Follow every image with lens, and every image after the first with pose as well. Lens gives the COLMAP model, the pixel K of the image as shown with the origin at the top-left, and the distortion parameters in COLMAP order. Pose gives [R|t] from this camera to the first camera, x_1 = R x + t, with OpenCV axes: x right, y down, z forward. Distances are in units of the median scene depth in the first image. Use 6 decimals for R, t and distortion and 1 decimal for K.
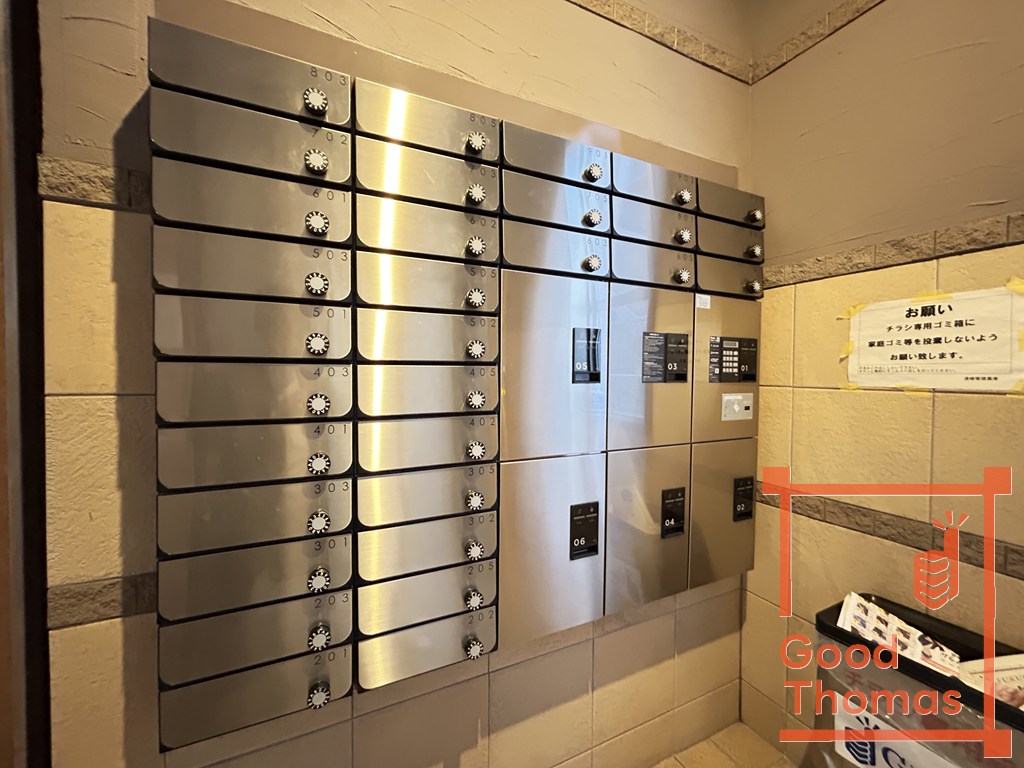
lens RADIAL K [[410.9, 0, 511.4], [0, 410.9, 381.2], [0, 0, 1]] dist [0.002025, -0.001182]
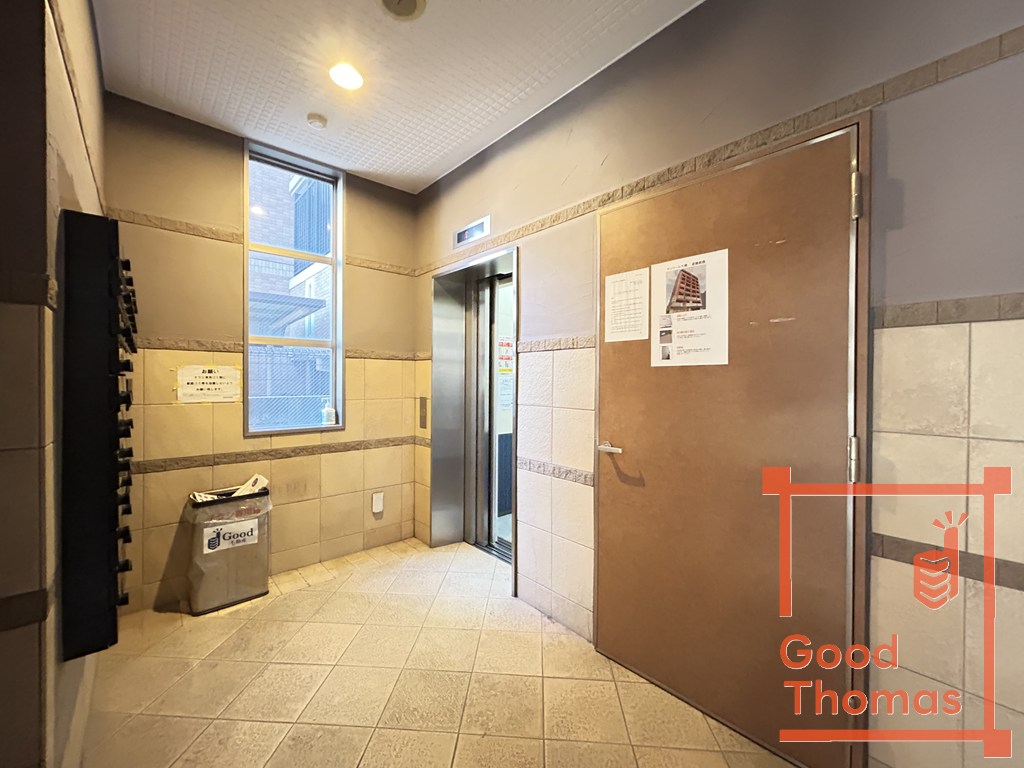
lens RADIAL K [[410.9, 0, 511.6], [0, 410.9, 384.0], [0, 0, 1]] dist [0.002025, -0.001182]
pose [[-0.274915, -0.006232, 0.961448, -1.932464], [0.017401, 0.999783, 0.011456, -0.088975], [-0.961311, 0.019880, -0.274747, -0.092909]]
